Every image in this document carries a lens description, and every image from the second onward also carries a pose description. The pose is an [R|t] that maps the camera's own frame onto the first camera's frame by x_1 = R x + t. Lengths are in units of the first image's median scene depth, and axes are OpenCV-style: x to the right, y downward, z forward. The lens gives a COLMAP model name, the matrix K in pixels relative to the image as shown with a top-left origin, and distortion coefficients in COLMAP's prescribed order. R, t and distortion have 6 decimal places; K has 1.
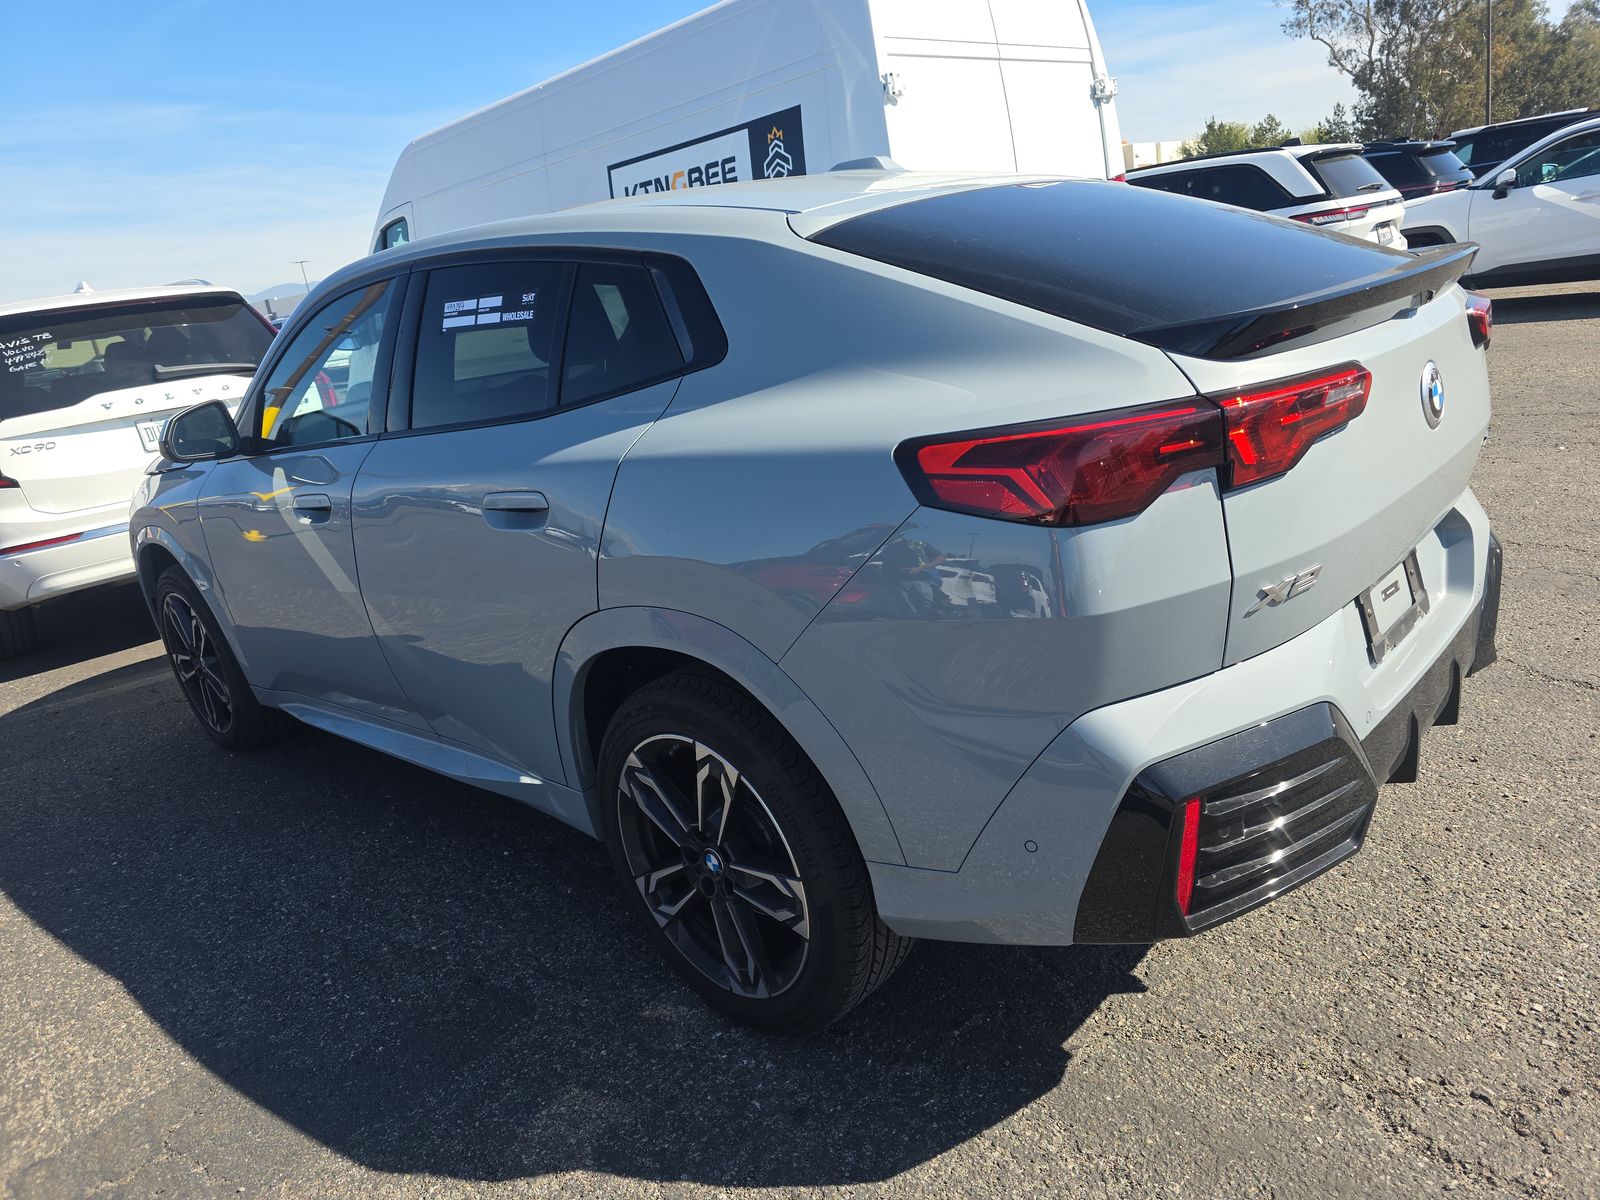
lens RADIAL K [[1115.4, 0, 797.0], [0, 1115.4, 605.3], [0, 0, 1]] dist [0.029530, -0.040501]
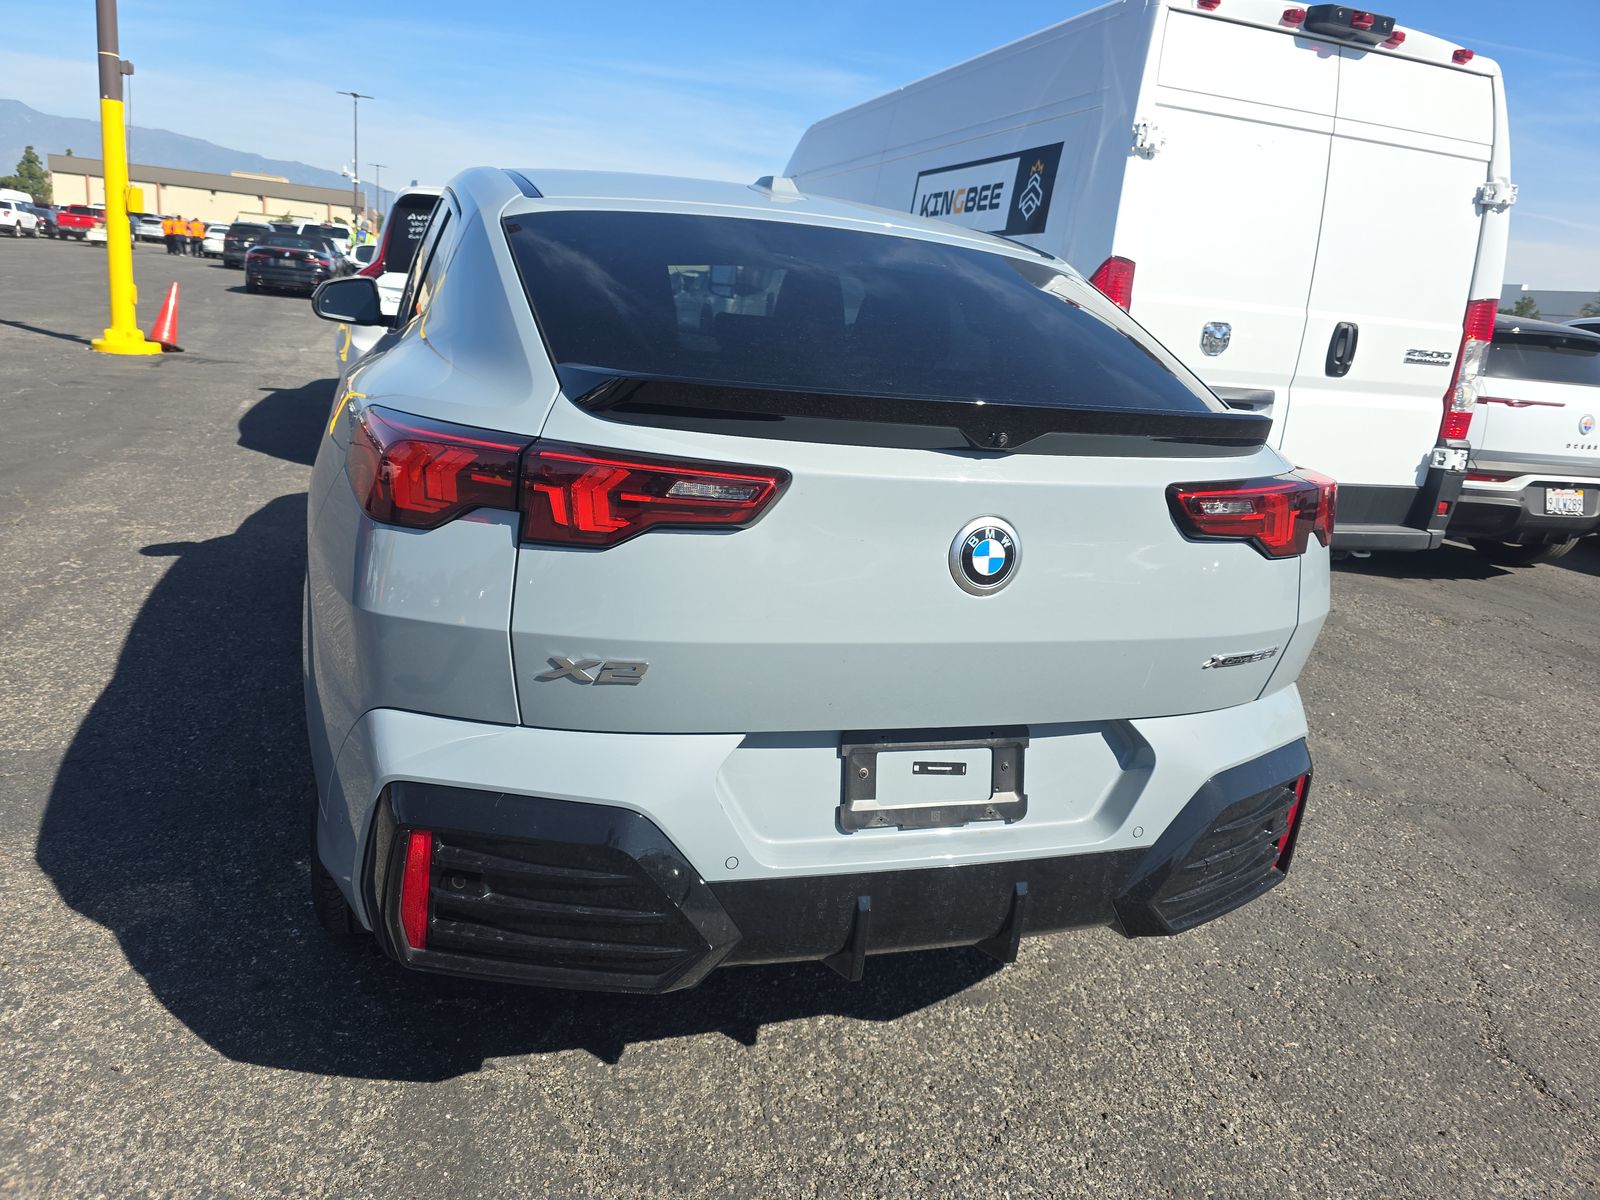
lens RADIAL K [[1115.4, 0, 795.3], [0, 1115.4, 597.4], [0, 0, 1]] dist [0.029530, -0.040501]
pose [[0.840072, 0.345256, -0.418422, 0.353174], [-0.351019, 0.934042, 0.065967, -0.071612], [0.413599, 0.091457, 0.905854, 0.084604]]
